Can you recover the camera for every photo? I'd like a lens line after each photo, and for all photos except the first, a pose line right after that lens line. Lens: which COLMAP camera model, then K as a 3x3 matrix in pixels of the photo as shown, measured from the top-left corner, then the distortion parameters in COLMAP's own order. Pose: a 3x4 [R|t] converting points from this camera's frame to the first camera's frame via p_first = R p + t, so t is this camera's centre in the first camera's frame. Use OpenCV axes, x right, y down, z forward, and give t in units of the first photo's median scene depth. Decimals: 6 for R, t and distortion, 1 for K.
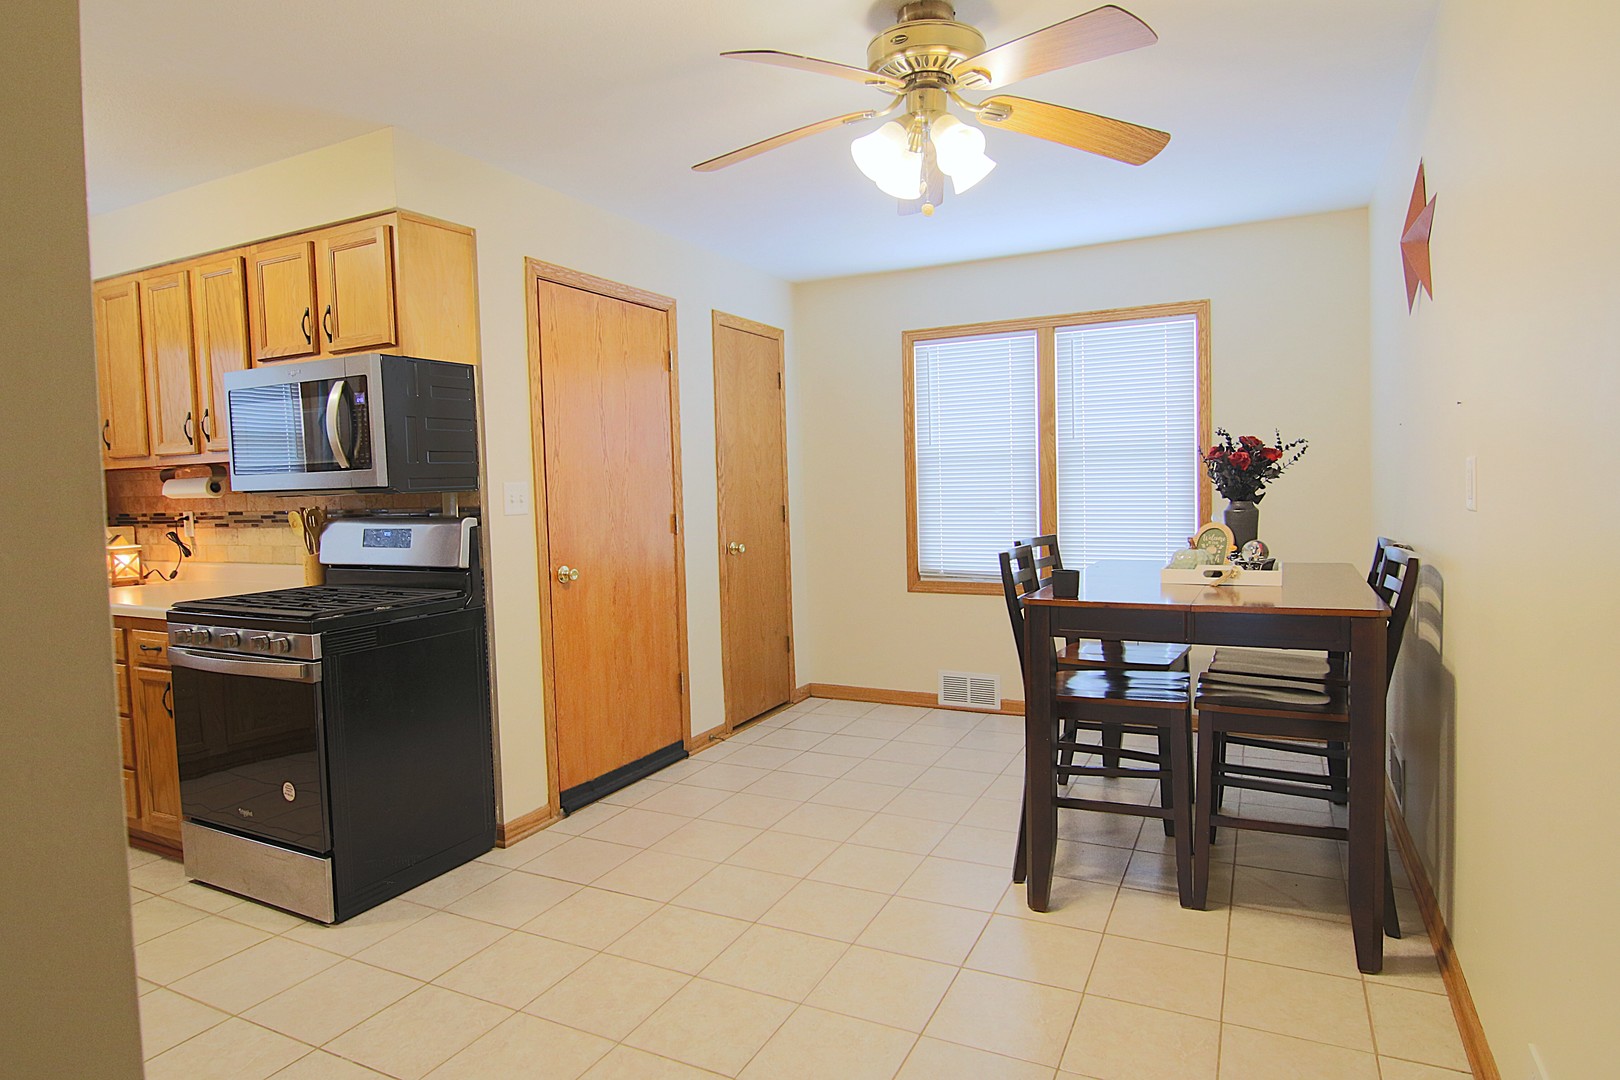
lens RADIAL K [[907.1, 0, 818.8], [0, 907.1, 532.0], [0, 0, 1]] dist [-0.003095, -0.013800]
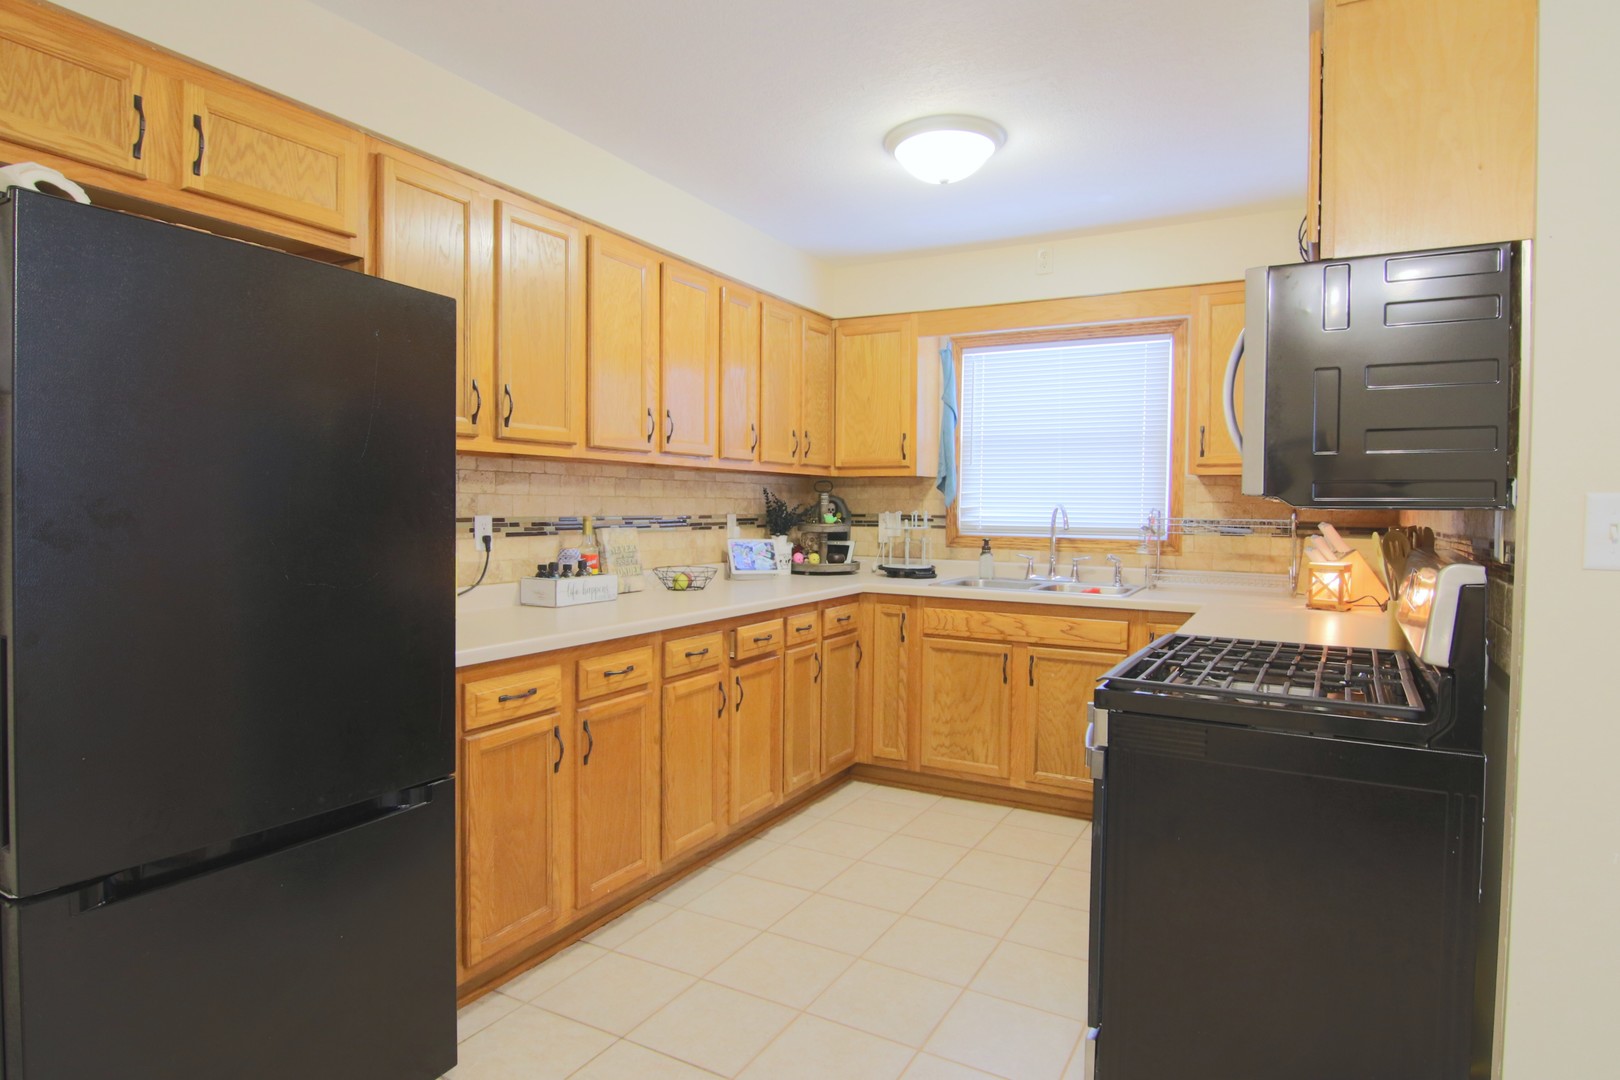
lens RADIAL K [[907.1, 0, 818.7], [0, 907.1, 529.2], [0, 0, 1]] dist [-0.003095, -0.013800]
pose [[-0.040377, 0.055309, -0.997653, 0.091897], [-0.066981, 0.996071, 0.057932, -0.034505], [0.996937, 0.069162, -0.036513, 0.595897]]
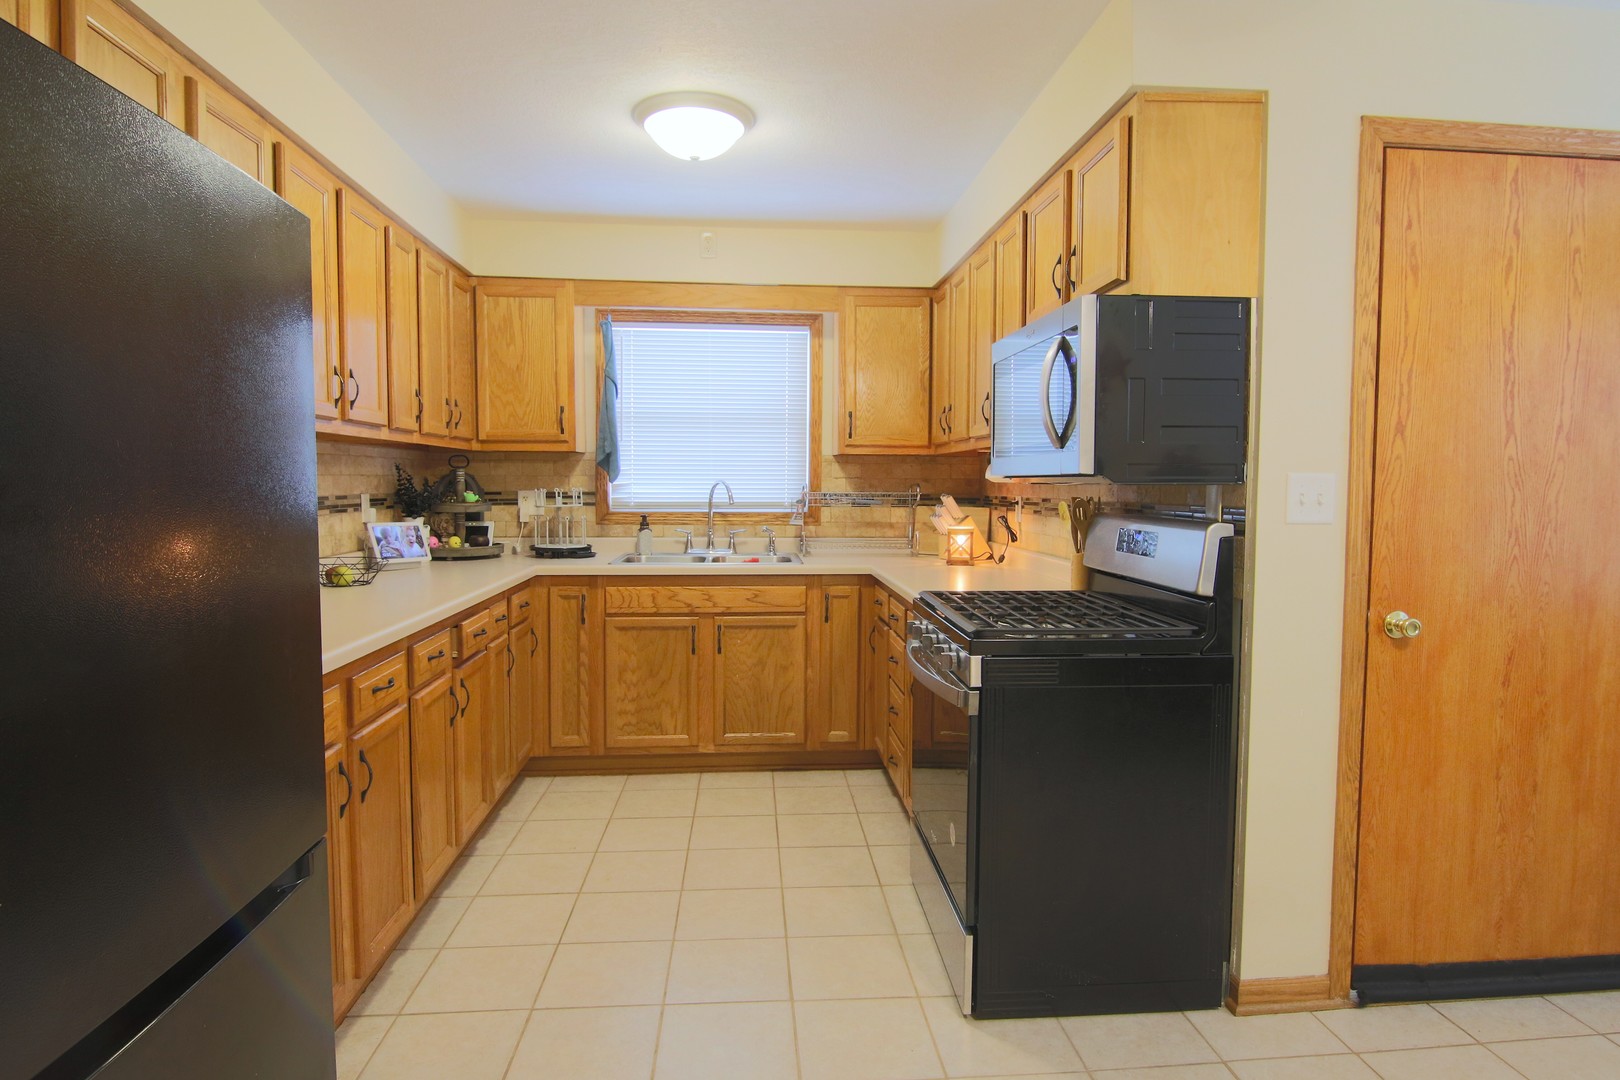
lens RADIAL K [[907.1, 0, 819.3], [0, 907.1, 529.1], [0, 0, 1]] dist [-0.003095, -0.013800]
pose [[0.518390, 0.074657, -0.851879, 0.034527], [-0.068815, 0.996593, 0.045464, -0.018933], [0.852371, 0.035054, 0.521761, 0.340853]]
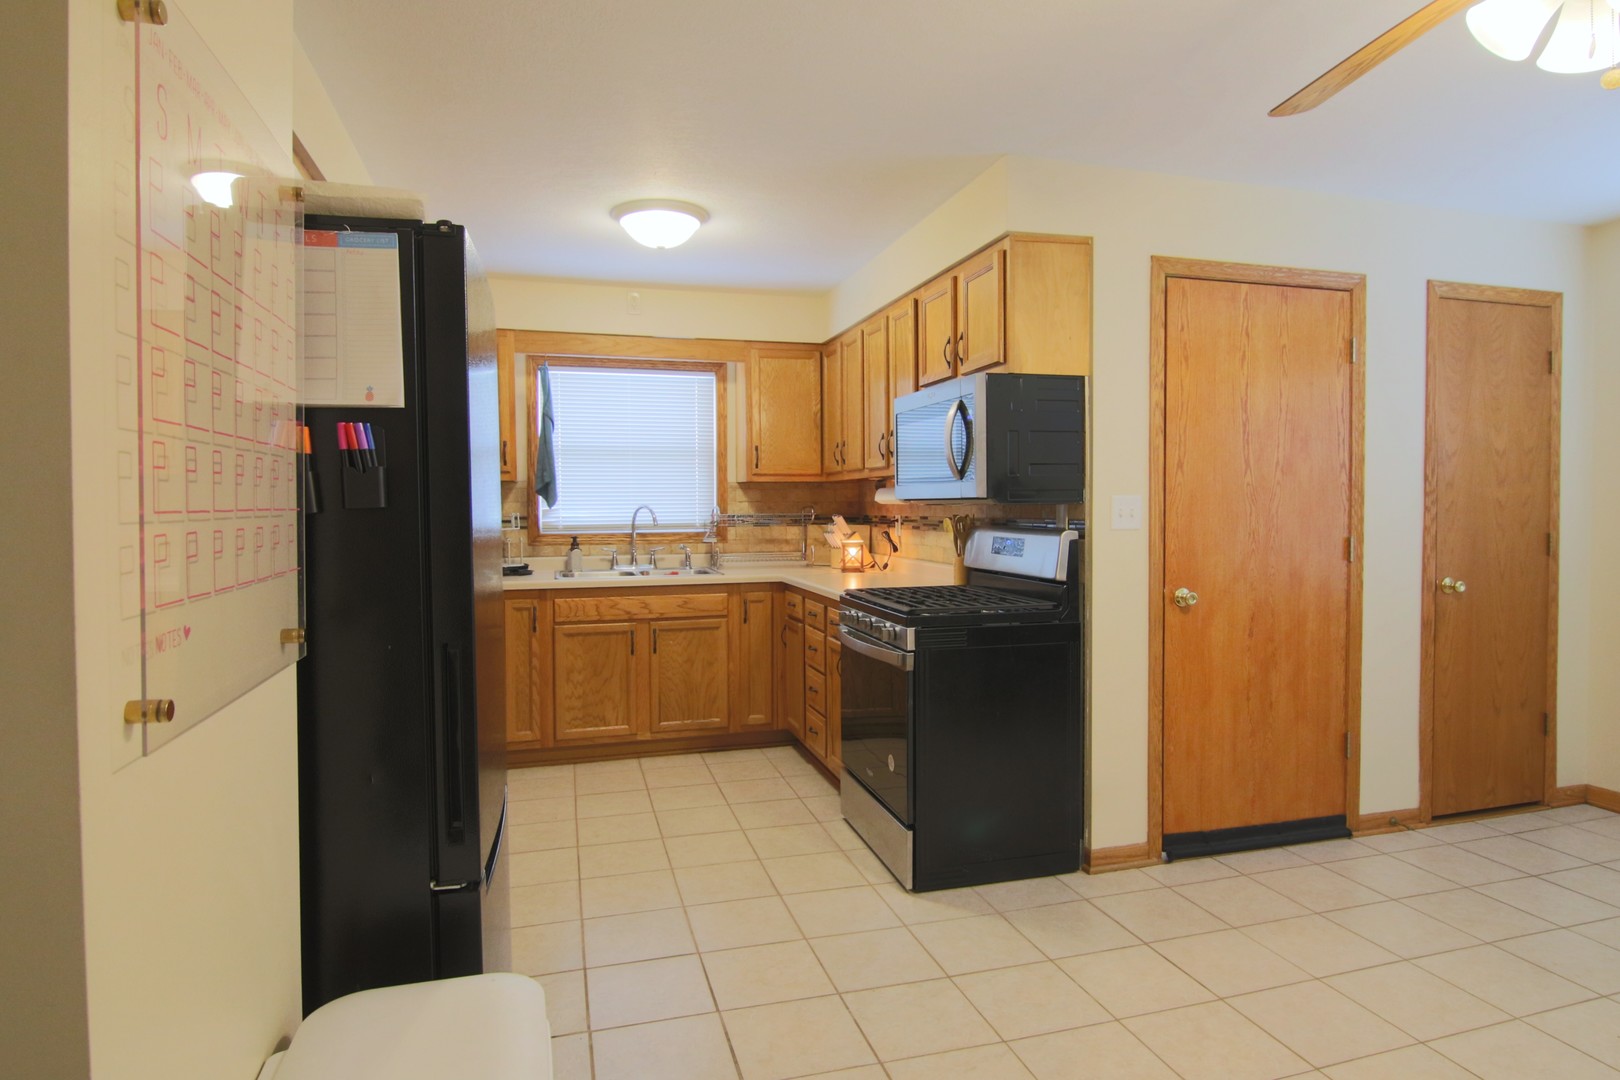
lens RADIAL K [[907.1, 0, 817.8], [0, 907.1, 528.2], [0, 0, 1]] dist [-0.003095, -0.013800]
pose [[0.675481, 0.042436, -0.736155, 0.138472], [-0.054662, 0.998477, 0.007402, -0.009205], [0.735349, 0.035240, 0.676772, 0.112480]]
